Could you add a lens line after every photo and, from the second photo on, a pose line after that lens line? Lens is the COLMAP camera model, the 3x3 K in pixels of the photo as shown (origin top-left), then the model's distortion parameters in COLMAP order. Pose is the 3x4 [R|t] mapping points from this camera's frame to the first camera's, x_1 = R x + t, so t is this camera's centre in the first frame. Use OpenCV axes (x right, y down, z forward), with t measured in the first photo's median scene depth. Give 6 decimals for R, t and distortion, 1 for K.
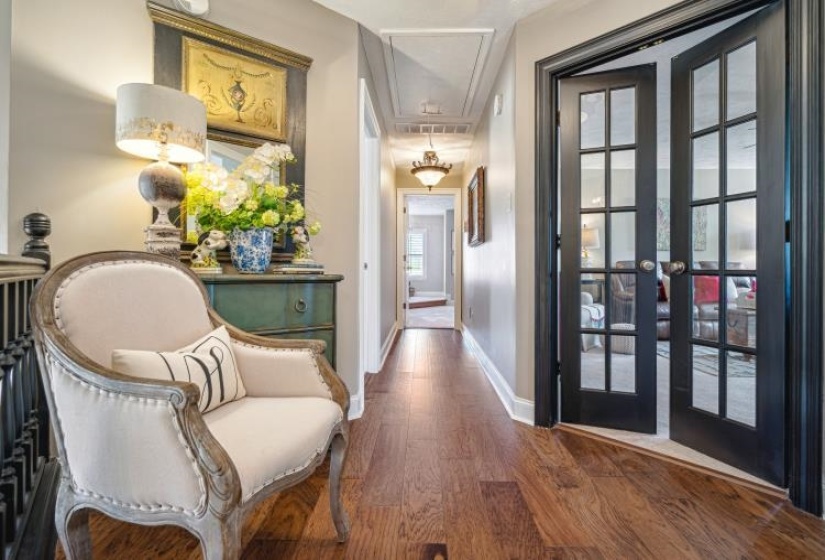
lens RADIAL K [[397.4, 0, 412.5], [0, 397.4, 280.0], [0, 0, 1]] dist [-0.002253, -0.000384]
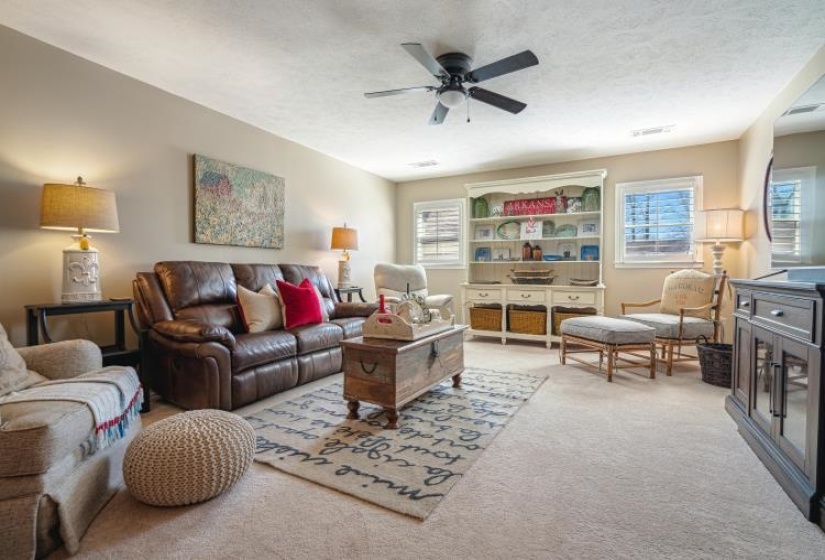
lens RADIAL K [[397.4, 0, 412.5], [0, 397.4, 280.0], [0, 0, 1]] dist [-0.002253, -0.000384]
pose [[0.462119, -0.013814, 0.886710, 0.240358], [0.024463, 0.999697, 0.002824, -0.017435], [-0.886481, 0.020387, 0.462317, 0.524385]]
